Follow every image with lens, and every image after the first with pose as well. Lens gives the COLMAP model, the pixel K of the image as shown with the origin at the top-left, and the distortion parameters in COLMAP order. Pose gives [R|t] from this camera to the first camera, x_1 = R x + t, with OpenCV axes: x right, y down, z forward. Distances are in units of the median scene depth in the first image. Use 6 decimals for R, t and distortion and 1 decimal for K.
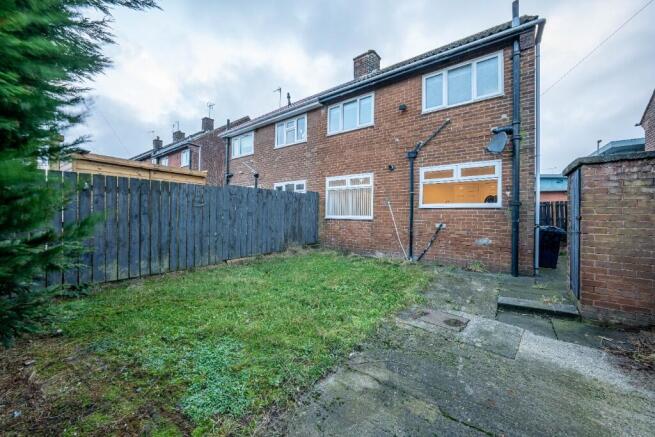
lens RADIAL K [[238.2, 0, 327.7], [0, 238.2, 215.1], [0, 0, 1]] dist [-0.010887, 0.000174]
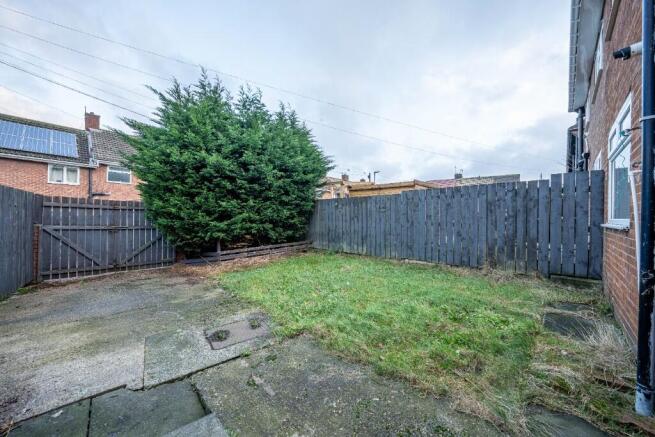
lens RADIAL K [[238.2, 0, 331.1], [0, 238.2, 217.2], [0, 0, 1]] dist [-0.010887, 0.000174]
pose [[-0.144422, -0.014611, -0.989408, 0.631800], [-0.012372, 0.999839, -0.012959, 0.012363], [0.989439, 0.010369, -0.144580, 0.718150]]
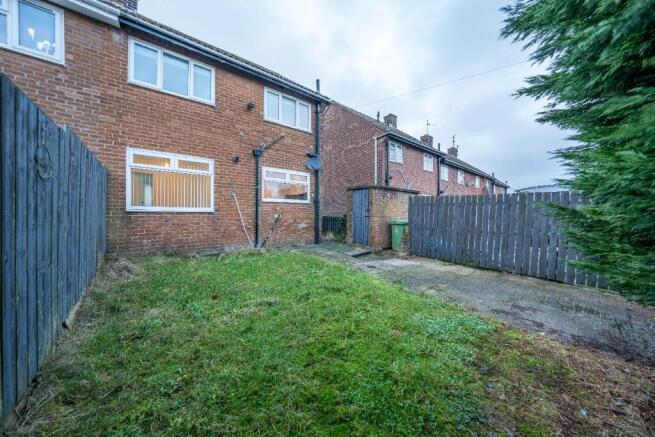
lens RADIAL K [[224.7, 0, 324.9], [0, 224.7, 213.3], [0, 0, 1]] dist [-0.018524, 0.000115]
pose [[0.239582, -0.022969, 0.970604, -0.600375], [-0.015405, 0.999504, 0.027456, -0.006608], [-0.970754, -0.021530, 0.239109, 0.445912]]
